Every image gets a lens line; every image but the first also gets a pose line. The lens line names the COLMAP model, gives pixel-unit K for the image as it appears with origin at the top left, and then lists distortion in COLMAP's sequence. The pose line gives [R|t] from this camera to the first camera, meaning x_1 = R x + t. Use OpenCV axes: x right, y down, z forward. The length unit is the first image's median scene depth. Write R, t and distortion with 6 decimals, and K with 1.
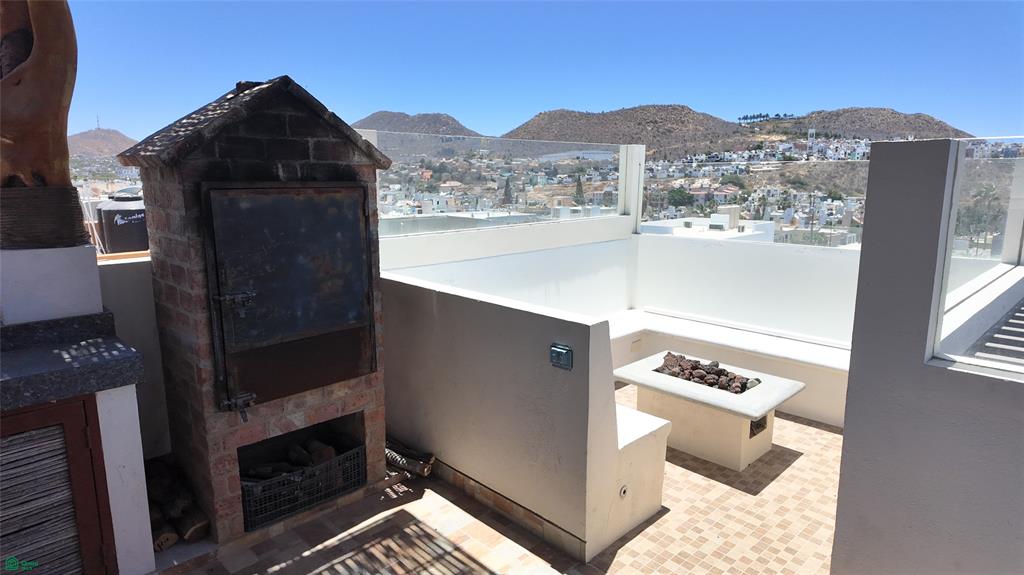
lens RADIAL K [[603.3, 0, 502.6], [0, 603.3, 281.8], [0, 0, 1]] dist [0.049338, -0.037216]
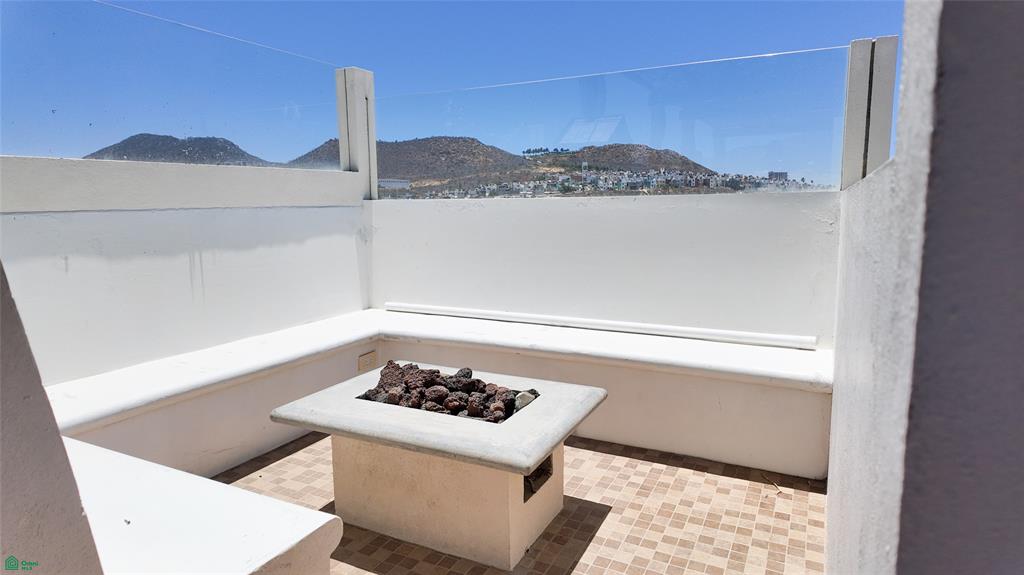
lens RADIAL K [[603.3, 0, 506.9], [0, 603.3, 290.6], [0, 0, 1]] dist [0.049338, -0.037216]
pose [[0.945418, -0.054271, 0.321309, 0.192656], [0.065510, 0.997557, -0.024263, 0.069024], [-0.319207, 0.043988, 0.946664, 0.412309]]
